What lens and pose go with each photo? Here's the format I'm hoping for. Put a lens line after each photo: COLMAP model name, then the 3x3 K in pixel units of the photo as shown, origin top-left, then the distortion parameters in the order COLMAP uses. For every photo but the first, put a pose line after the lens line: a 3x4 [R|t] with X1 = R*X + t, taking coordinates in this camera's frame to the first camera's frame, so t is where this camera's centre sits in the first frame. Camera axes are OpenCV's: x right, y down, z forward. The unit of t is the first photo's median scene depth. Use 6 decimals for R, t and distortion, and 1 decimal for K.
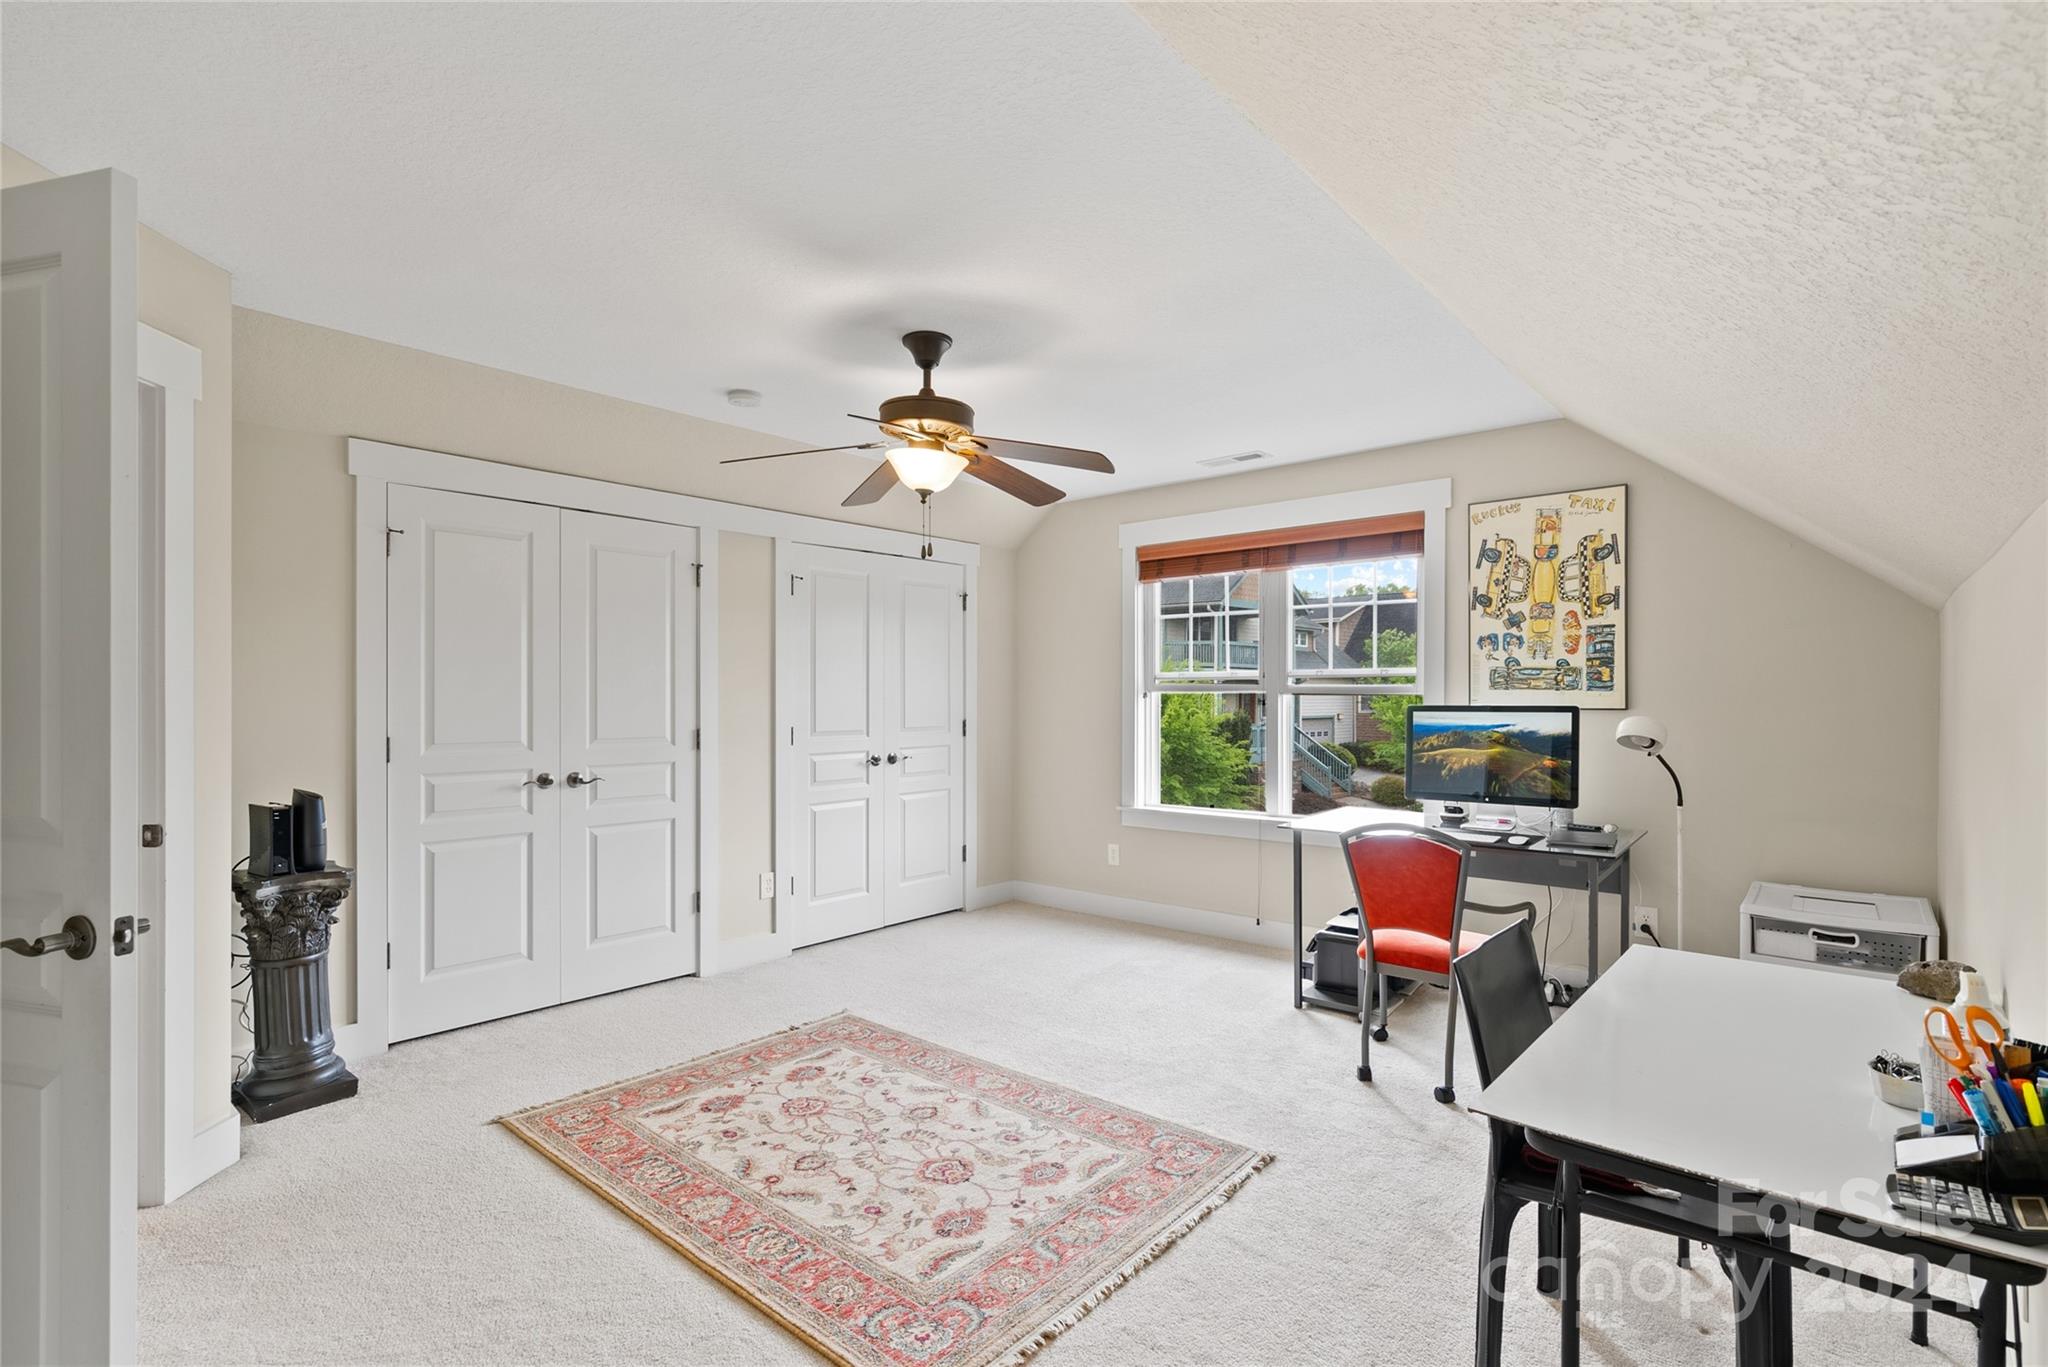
lens RADIAL K [[928.2, 0, 1034.3], [0, 928.2, 687.1], [0, 0, 1]] dist [-0.010750, 0.002747]
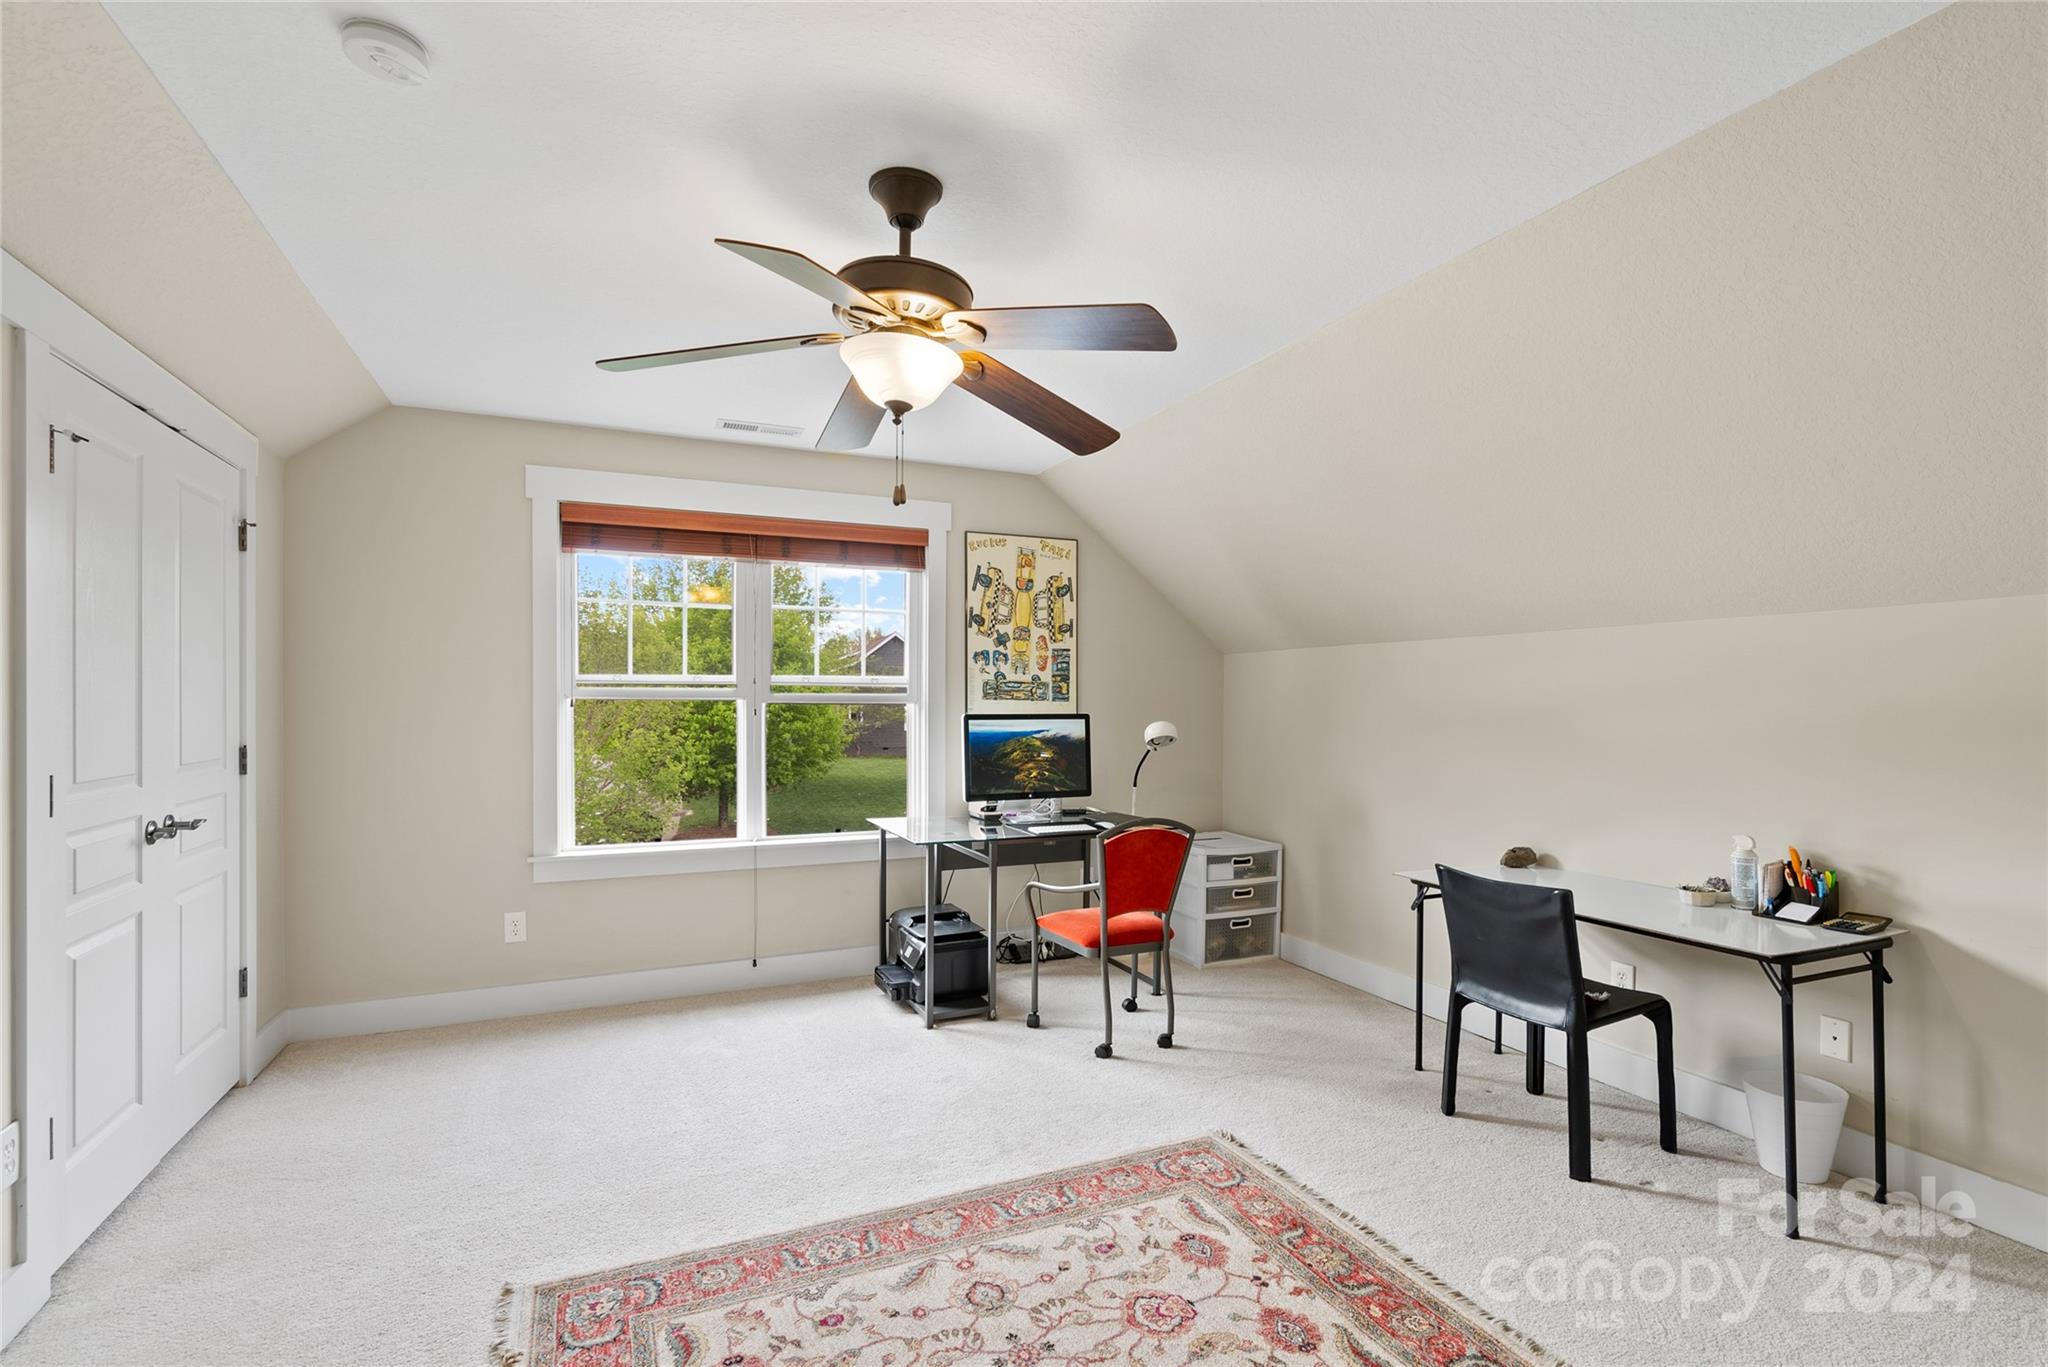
lens RADIAL K [[928.2, 0, 1041.0], [0, 928.2, 704.8], [0, 0, 1]] dist [-0.010750, 0.002747]
pose [[0.447312, -0.000333, 0.894378, -0.507550], [-0.012392, 0.999902, 0.006570, 0.000699], [-0.894292, -0.014022, 0.447264, 0.448443]]
